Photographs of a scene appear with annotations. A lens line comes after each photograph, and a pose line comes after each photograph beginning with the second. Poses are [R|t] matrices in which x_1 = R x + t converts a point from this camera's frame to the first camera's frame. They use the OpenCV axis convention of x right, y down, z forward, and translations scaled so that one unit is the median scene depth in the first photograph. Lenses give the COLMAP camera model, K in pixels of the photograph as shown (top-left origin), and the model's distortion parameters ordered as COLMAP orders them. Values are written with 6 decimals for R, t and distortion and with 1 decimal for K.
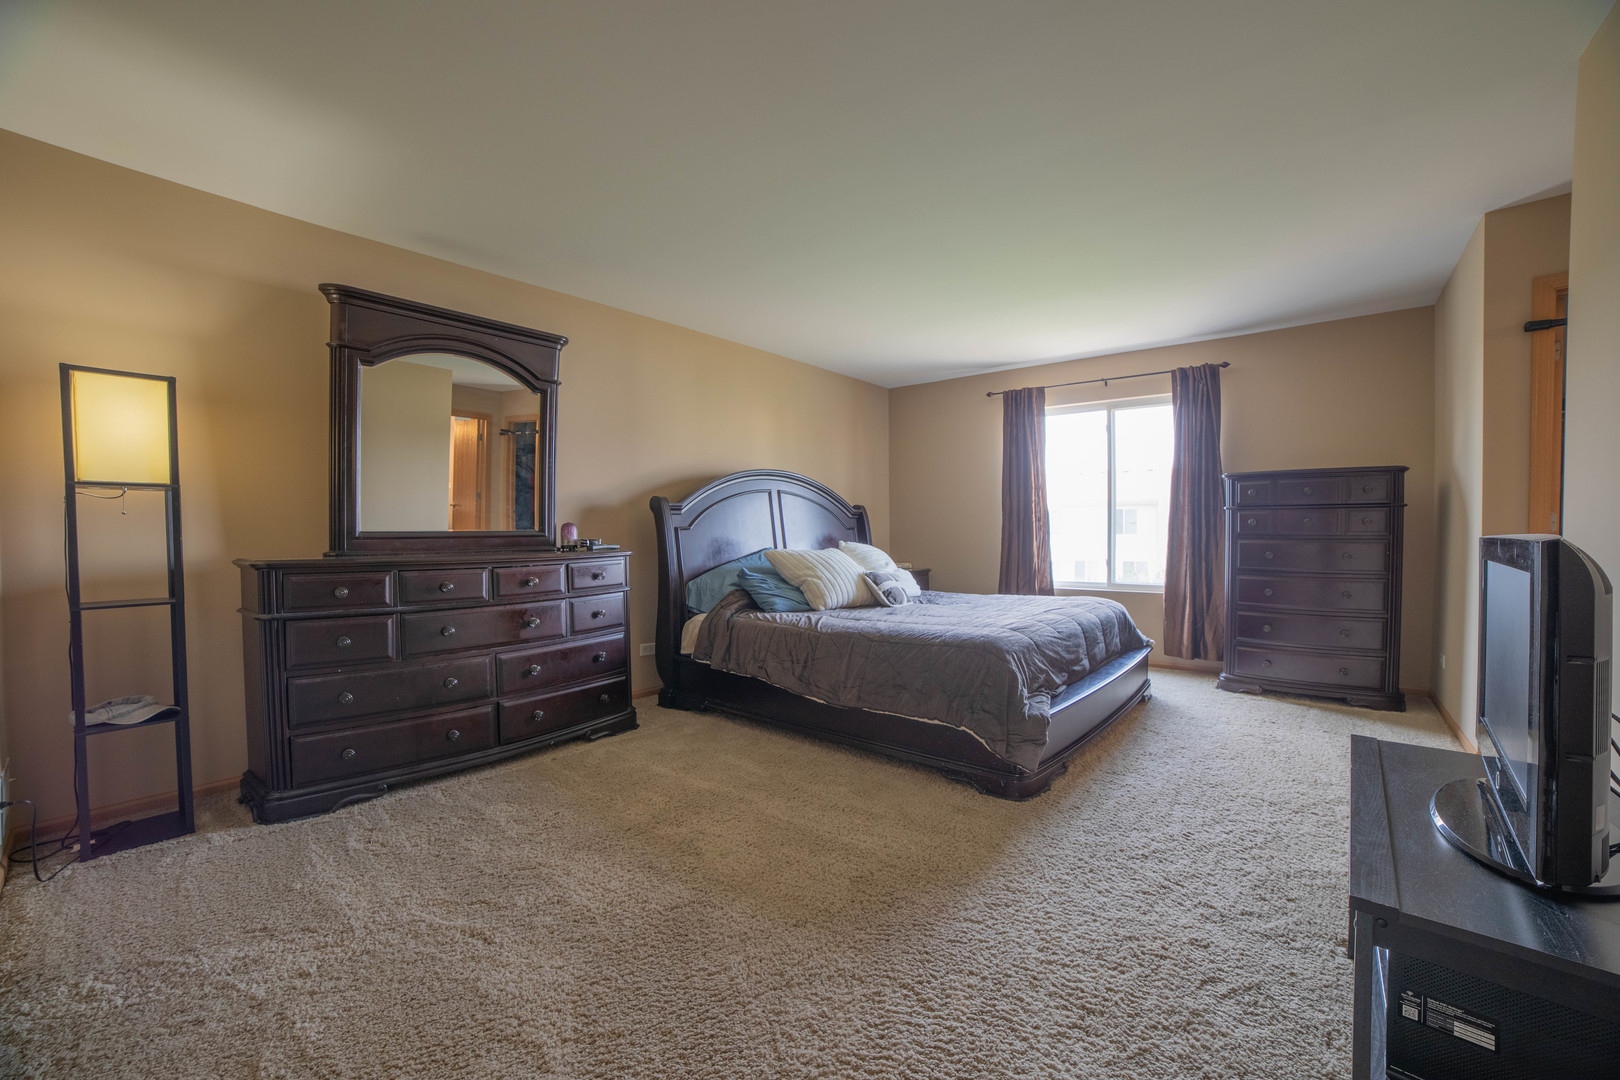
lens RADIAL K [[711.8, 0, 818.1], [0, 711.8, 545.0], [0, 0, 1]] dist [-0.001402, -0.000108]
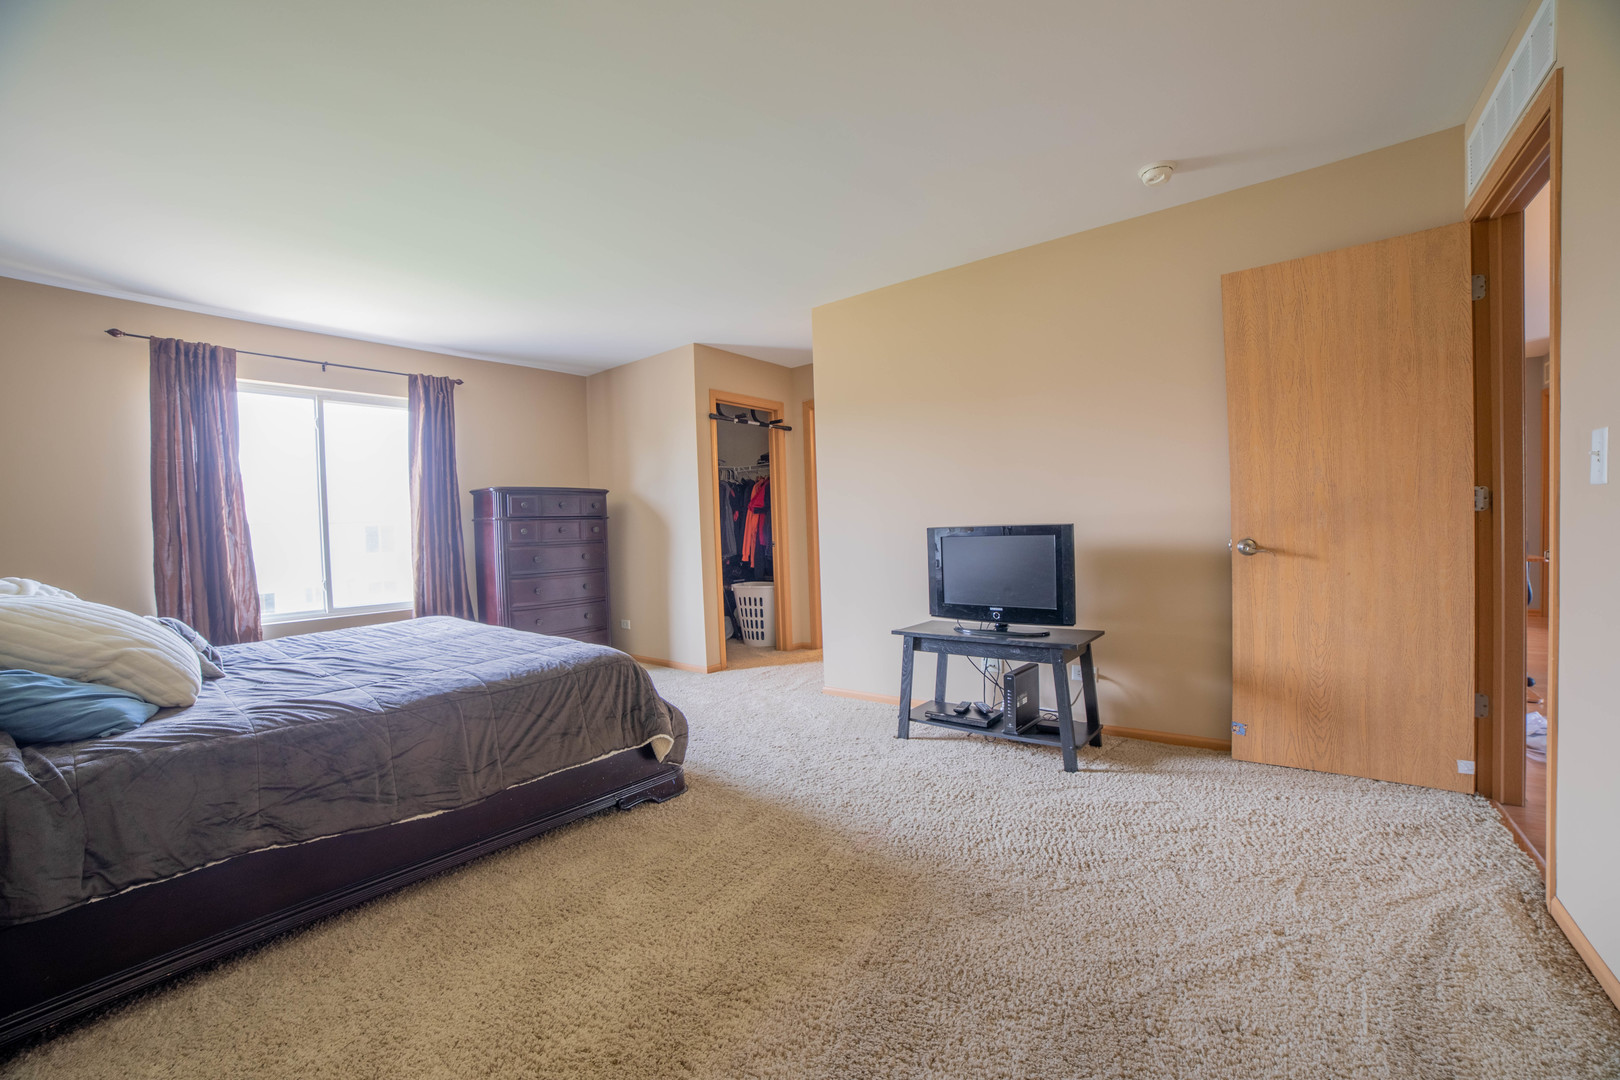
lens RADIAL K [[711.8, 0, 818.1], [0, 711.8, 545.0], [0, 0, 1]] dist [-0.001402, -0.000108]
pose [[-0.007546, -0.026530, 0.999620, -0.468569], [0.056444, 0.998043, 0.026914, -0.012929], [-0.998377, 0.056626, -0.006034, 0.481339]]
